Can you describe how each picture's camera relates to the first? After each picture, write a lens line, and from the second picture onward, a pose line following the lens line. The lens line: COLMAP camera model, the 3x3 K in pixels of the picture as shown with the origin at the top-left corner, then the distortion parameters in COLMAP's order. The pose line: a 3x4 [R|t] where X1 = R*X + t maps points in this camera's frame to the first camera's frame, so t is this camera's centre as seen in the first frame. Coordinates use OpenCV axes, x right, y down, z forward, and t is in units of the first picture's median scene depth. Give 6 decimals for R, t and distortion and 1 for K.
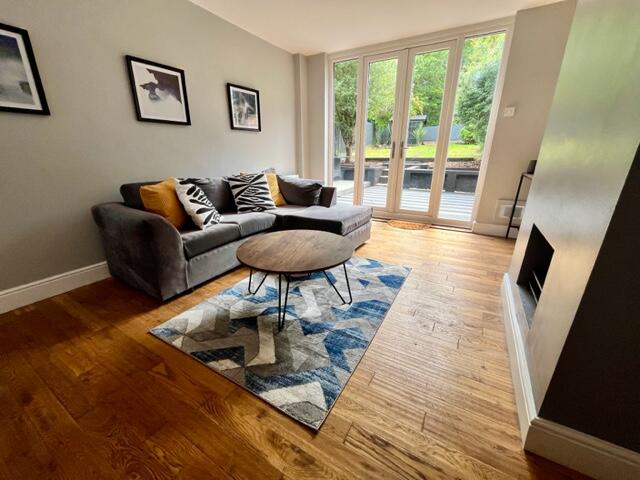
lens RADIAL K [[263.2, 0, 318.5], [0, 263.2, 238.3], [0, 0, 1]] dist [-0.001029, -0.000201]
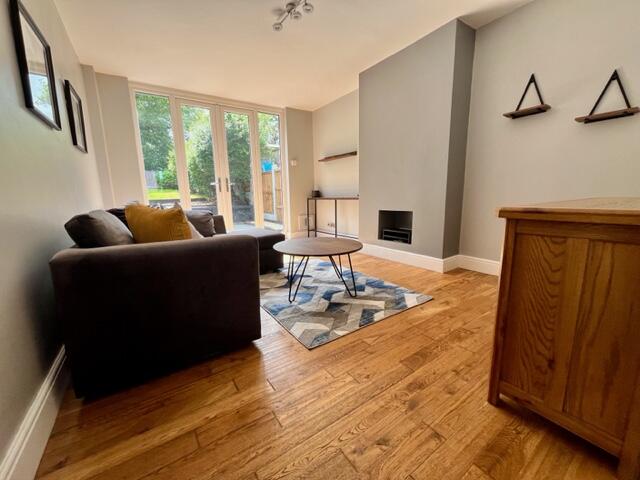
lens RADIAL K [[263.2, 0, 319.7], [0, 263.2, 239.7], [0, 0, 1]] dist [-0.001029, -0.000201]
pose [[0.417611, -0.156003, 0.895133, -1.382060], [0.305995, 0.951753, 0.023113, -0.019728], [-0.855551, 0.264254, 0.445199, 0.457342]]
